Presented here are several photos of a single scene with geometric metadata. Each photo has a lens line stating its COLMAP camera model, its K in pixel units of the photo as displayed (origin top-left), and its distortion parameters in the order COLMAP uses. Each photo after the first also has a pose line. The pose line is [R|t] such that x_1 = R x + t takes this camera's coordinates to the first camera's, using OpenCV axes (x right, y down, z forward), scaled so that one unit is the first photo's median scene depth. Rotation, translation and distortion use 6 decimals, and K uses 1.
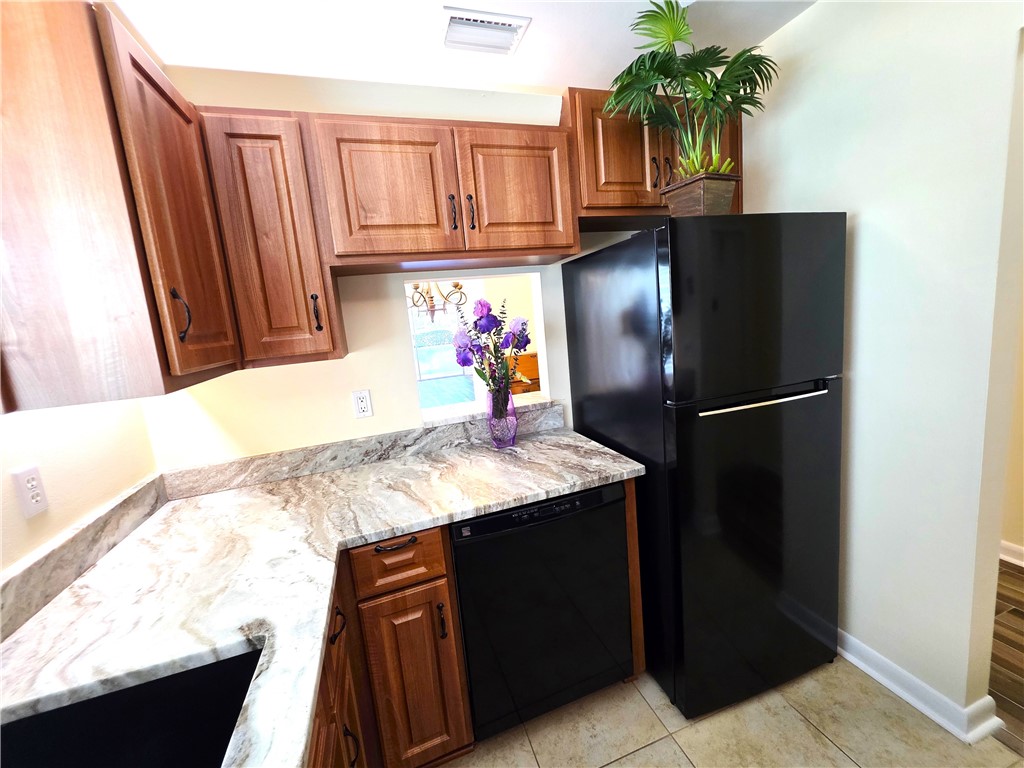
lens RADIAL K [[411.0, 0, 511.7], [0, 411.0, 376.8], [0, 0, 1]] dist [0.000794, -0.000283]
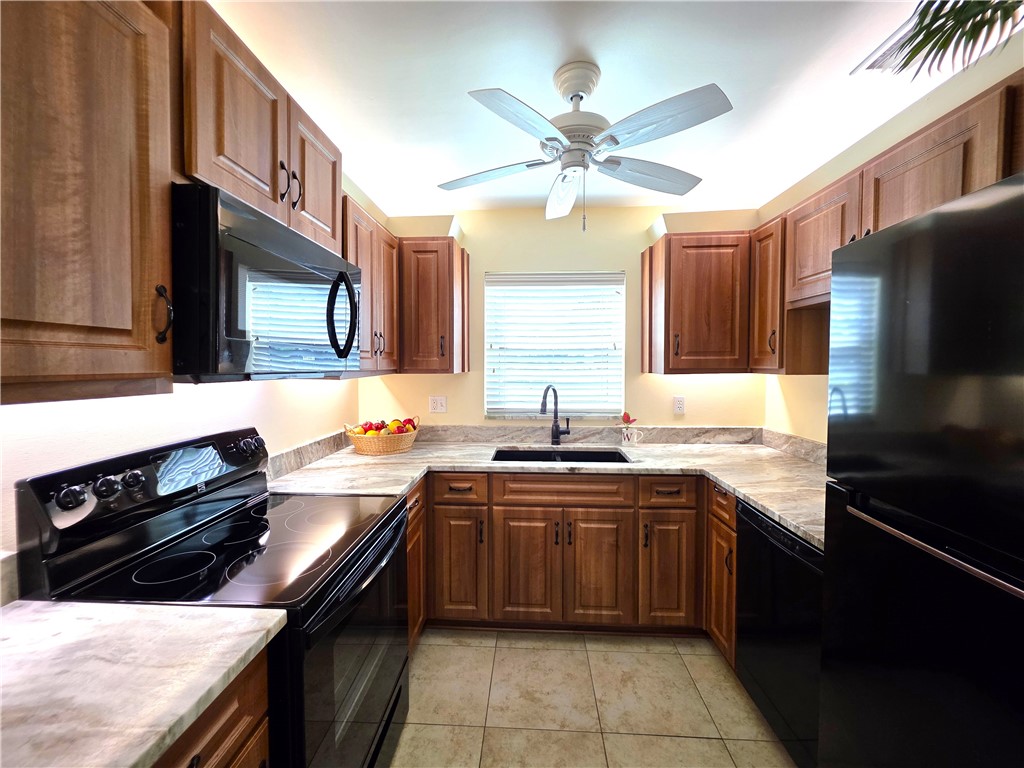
lens RADIAL K [[411.0, 0, 511.7], [0, 411.0, 376.8], [0, 0, 1]] dist [0.000794, -0.000283]
pose [[-0.362896, 0.123852, -0.923562, 1.252533], [-0.102256, 0.979849, 0.171580, -0.187974], [0.926202, 0.156705, -0.342919, 0.638154]]
